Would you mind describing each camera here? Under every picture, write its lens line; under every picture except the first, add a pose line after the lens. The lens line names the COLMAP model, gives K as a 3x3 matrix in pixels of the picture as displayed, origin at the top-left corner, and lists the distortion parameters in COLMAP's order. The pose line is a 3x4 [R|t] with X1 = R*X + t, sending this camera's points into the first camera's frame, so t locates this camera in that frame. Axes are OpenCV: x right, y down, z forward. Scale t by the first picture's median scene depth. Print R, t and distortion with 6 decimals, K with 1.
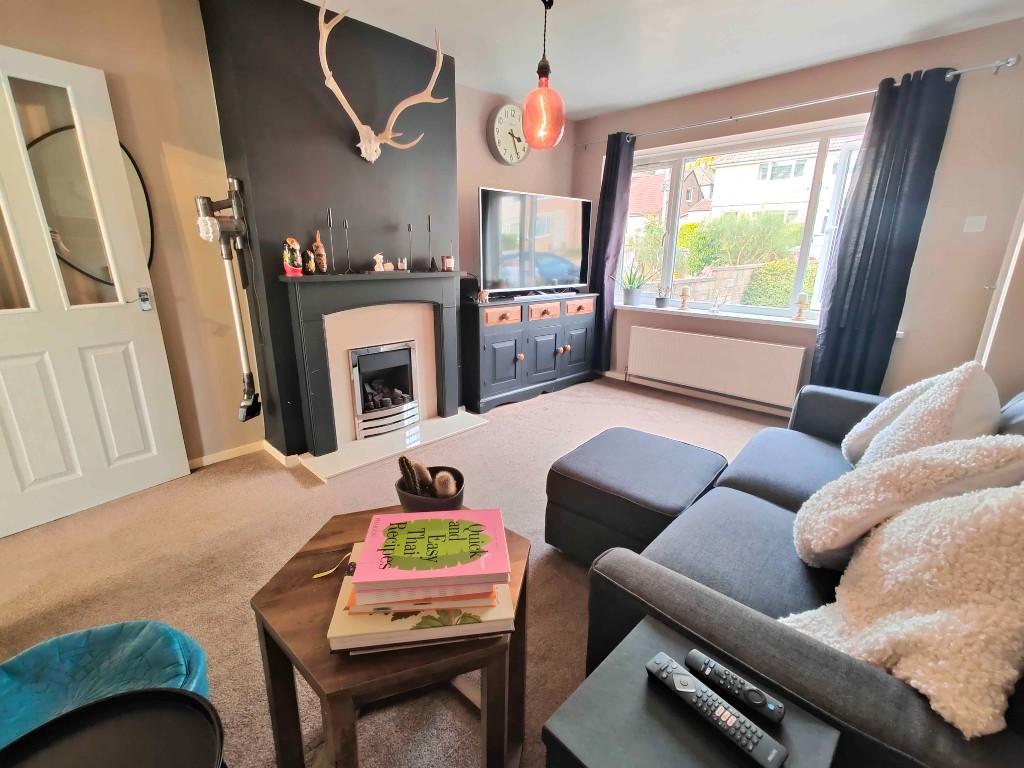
lens RADIAL K [[452.4, 0, 512.0], [0, 452.4, 384.0], [0, 0, 1]] dist [0.012014, 0.000311]
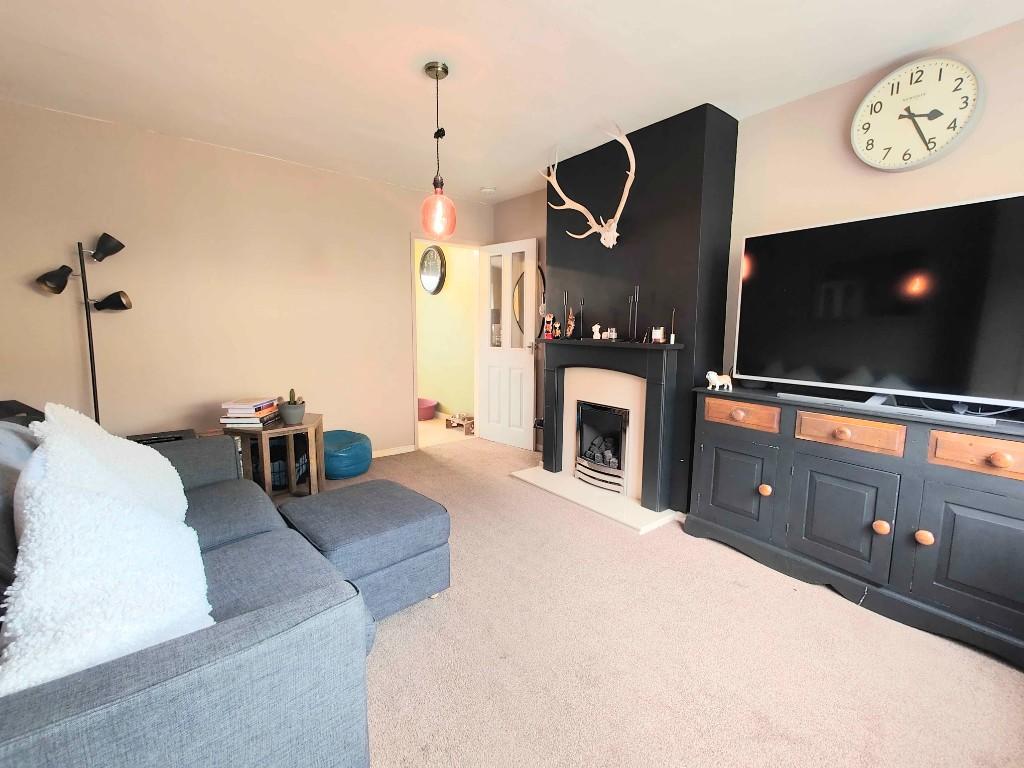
lens RADIAL K [[452.4, 0, 512.0], [0, 452.4, 384.0], [0, 0, 1]] dist [0.012014, 0.000311]
pose [[-0.127931, 0.124149, -0.983982, 0.717767], [-0.286013, 0.945366, 0.156462, -0.213251], [0.949647, 0.301448, -0.085434, 0.764736]]
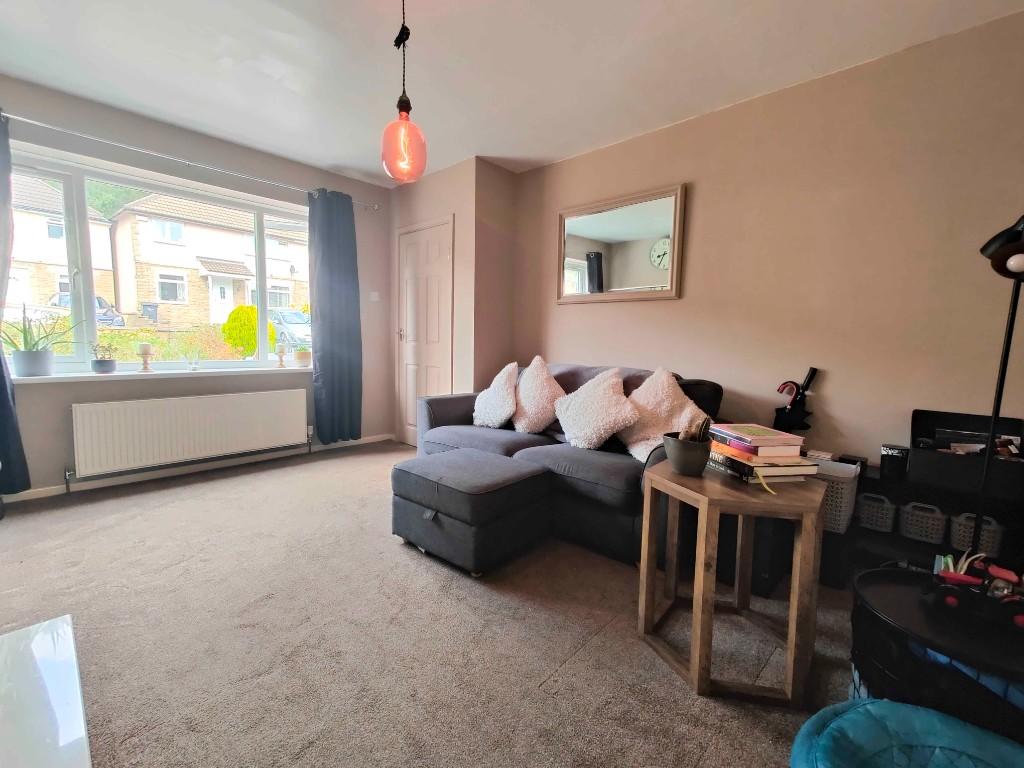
lens RADIAL K [[452.4, 0, 512.0], [0, 452.4, 384.0], [0, 0, 1]] dist [0.012014, 0.000311]
pose [[-0.029765, -0.106121, 0.993908, -0.518631], [0.264928, 0.957949, 0.110216, -0.078684], [-0.963809, 0.266594, -0.000399, 0.490656]]
